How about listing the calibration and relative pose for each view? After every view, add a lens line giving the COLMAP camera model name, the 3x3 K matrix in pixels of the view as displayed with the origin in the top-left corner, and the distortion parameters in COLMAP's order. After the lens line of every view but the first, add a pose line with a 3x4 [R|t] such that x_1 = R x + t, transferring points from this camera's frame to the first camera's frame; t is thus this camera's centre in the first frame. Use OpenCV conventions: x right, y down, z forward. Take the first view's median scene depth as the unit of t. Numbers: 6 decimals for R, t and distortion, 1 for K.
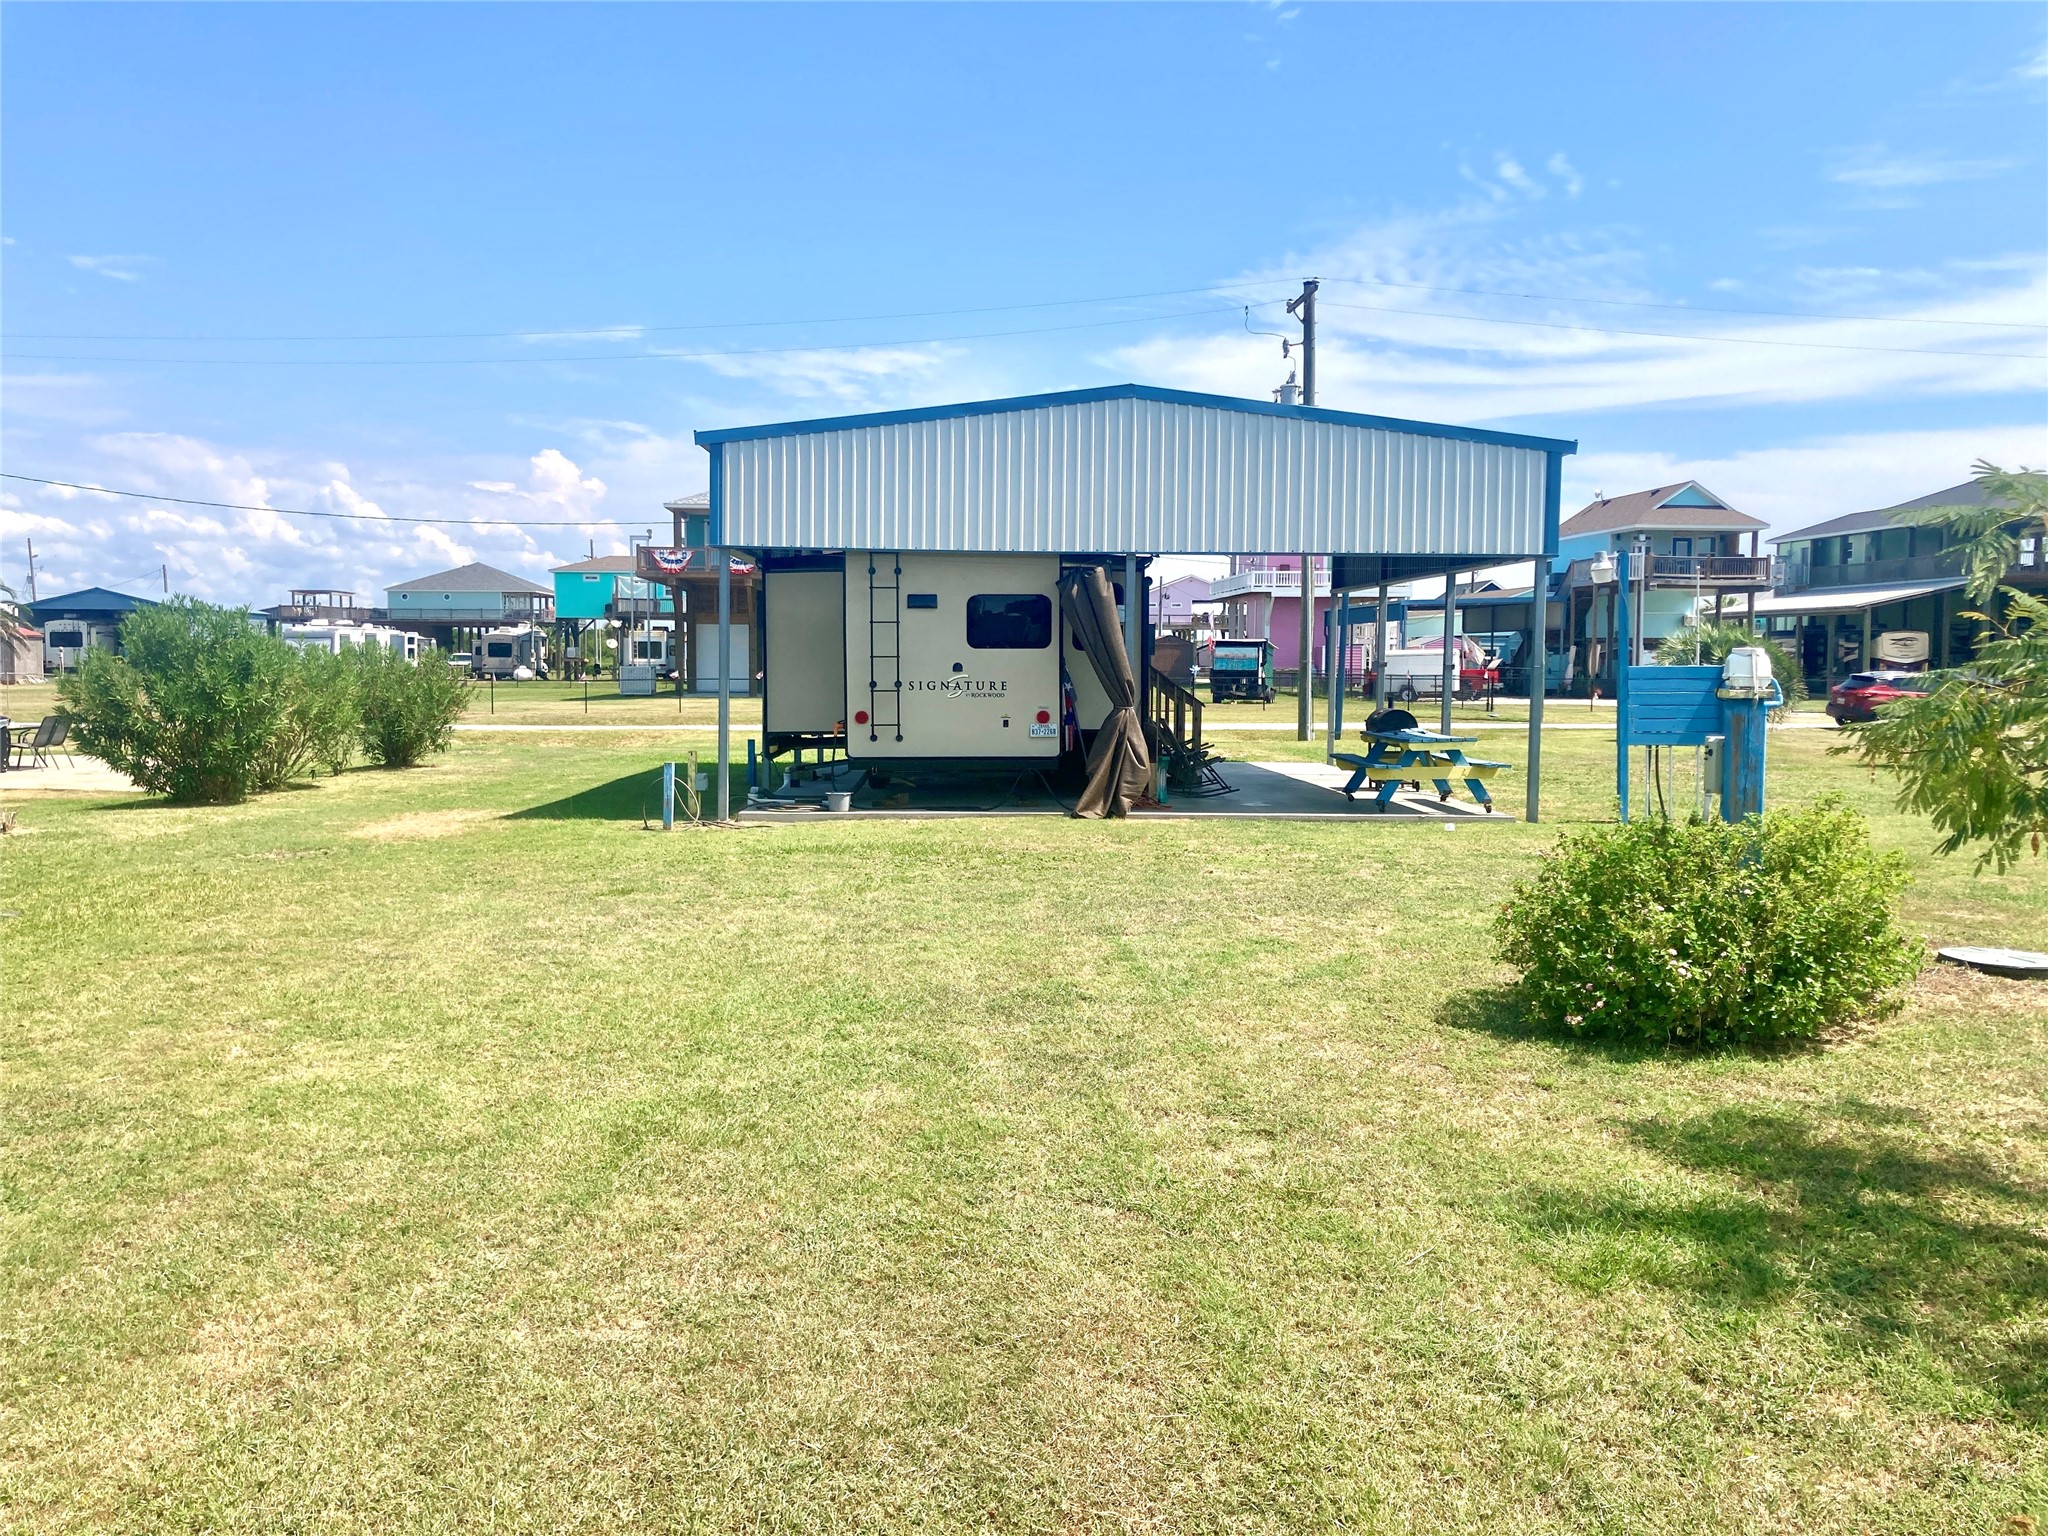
lens RADIAL K [[1687.9, 0, 1004.1], [0, 1687.9, 760.4], [0, 0, 1]] dist [0.025013, -0.034695]
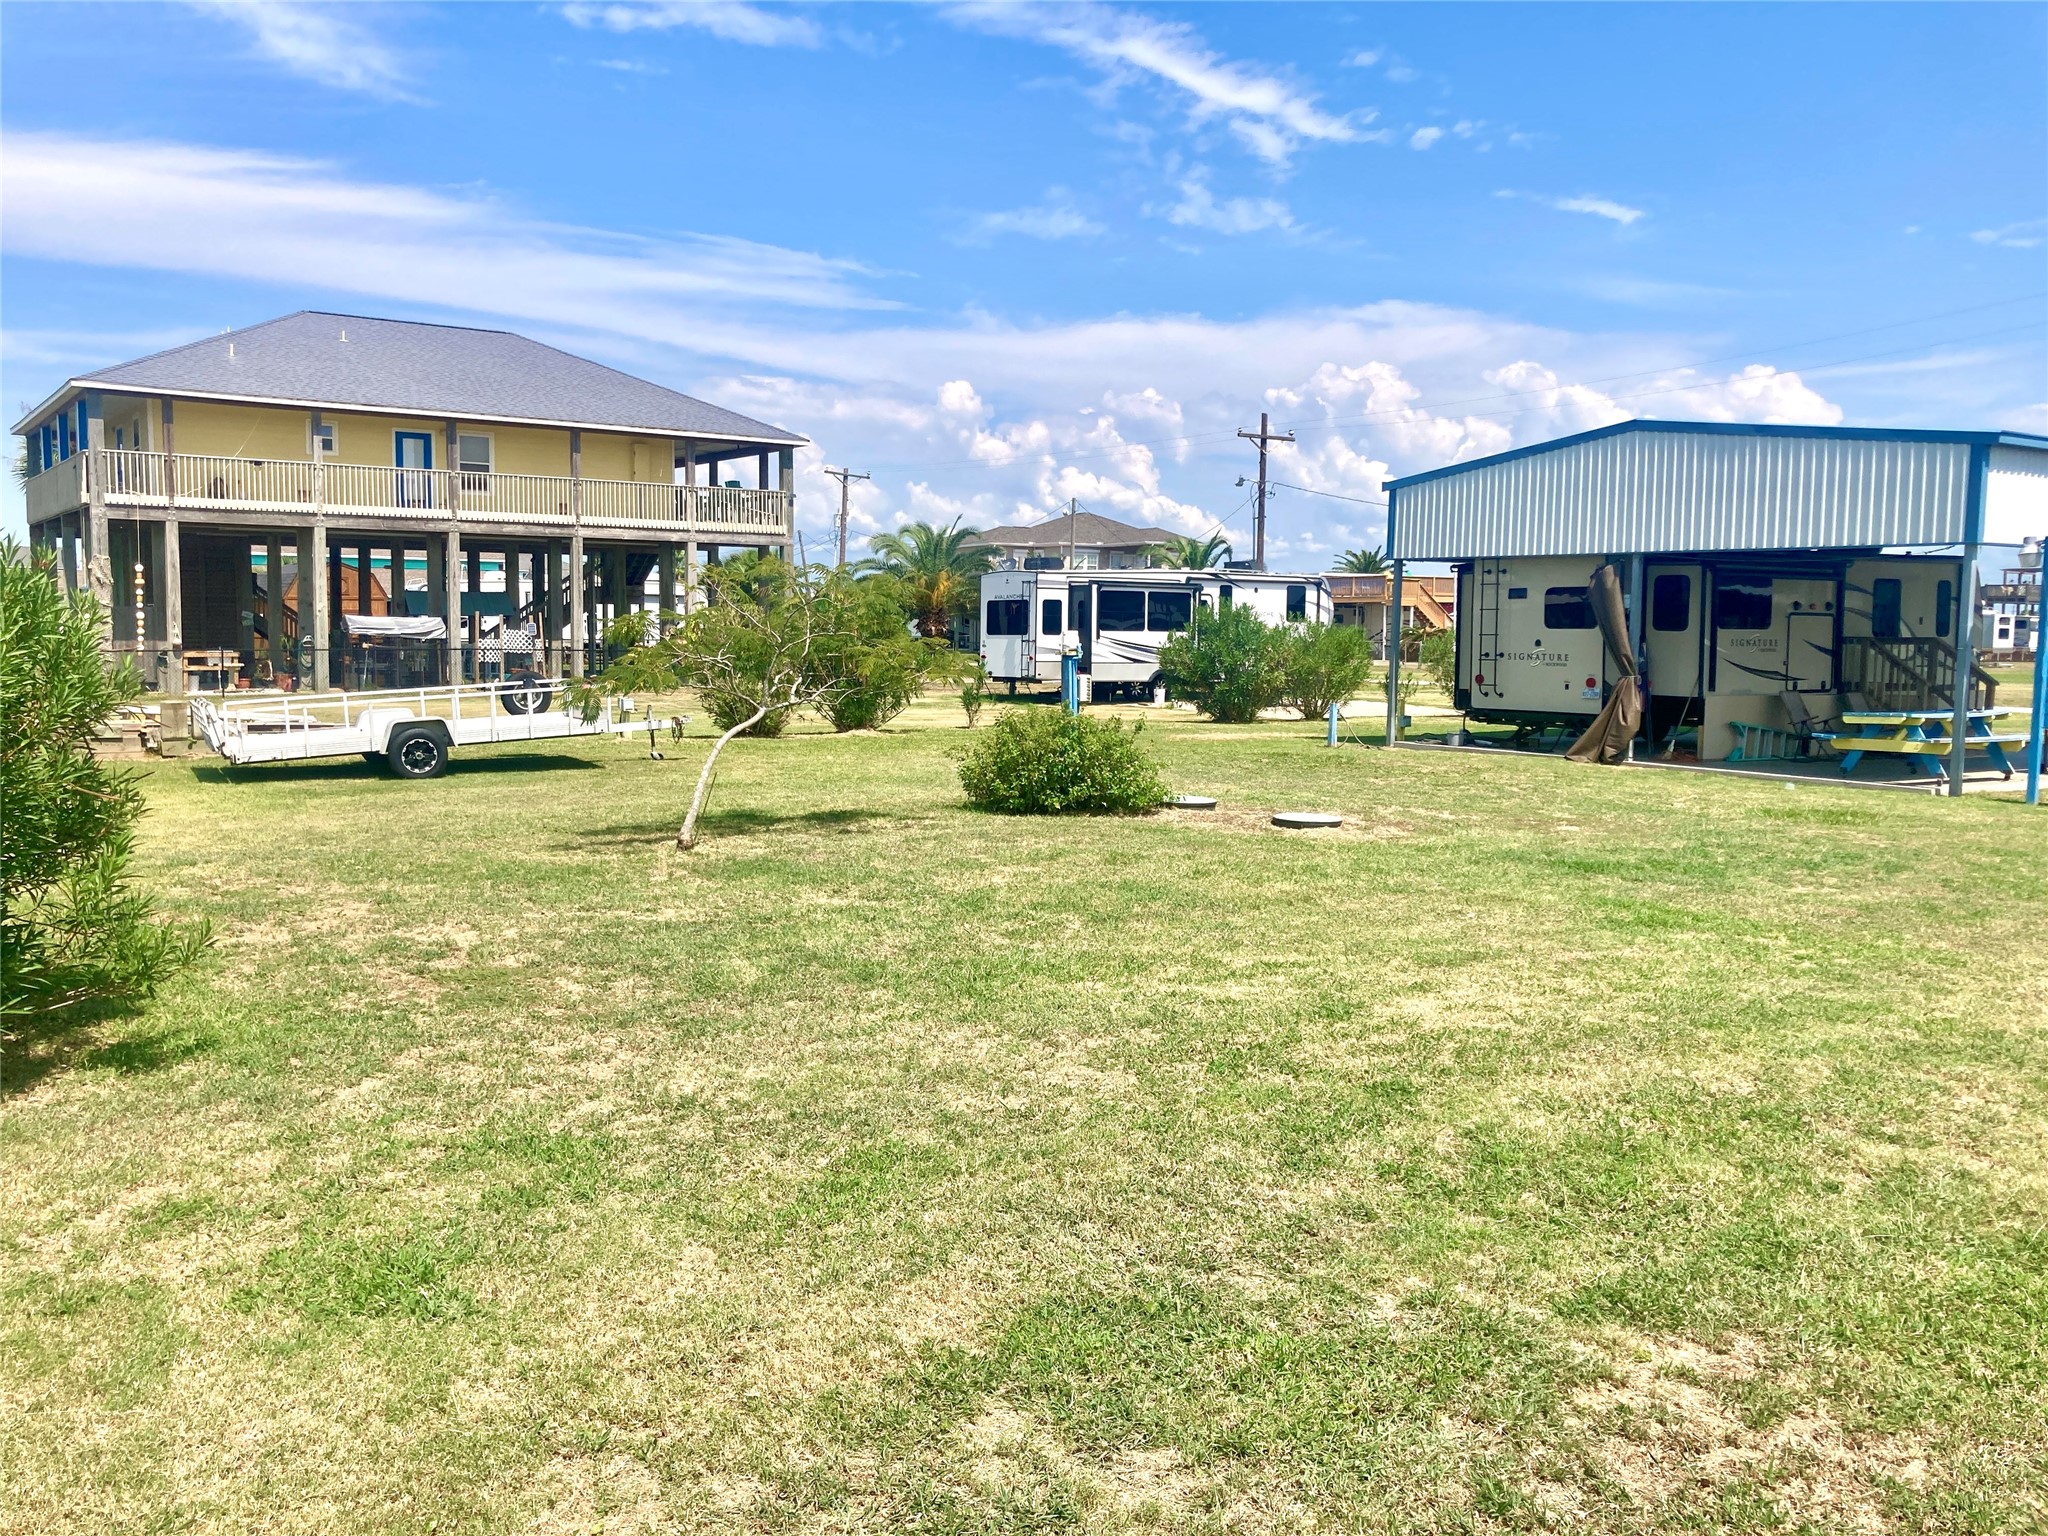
lens RADIAL K [[1687.9, 0, 1004.1], [0, 1687.9, 760.4], [0, 0, 1]] dist [0.025013, -0.034695]
pose [[0.523201, 0.070627, -0.849278, 0.895531], [-0.059470, 0.997156, 0.046288, 0.000307], [0.850132, 0.026289, 0.525913, -0.054892]]
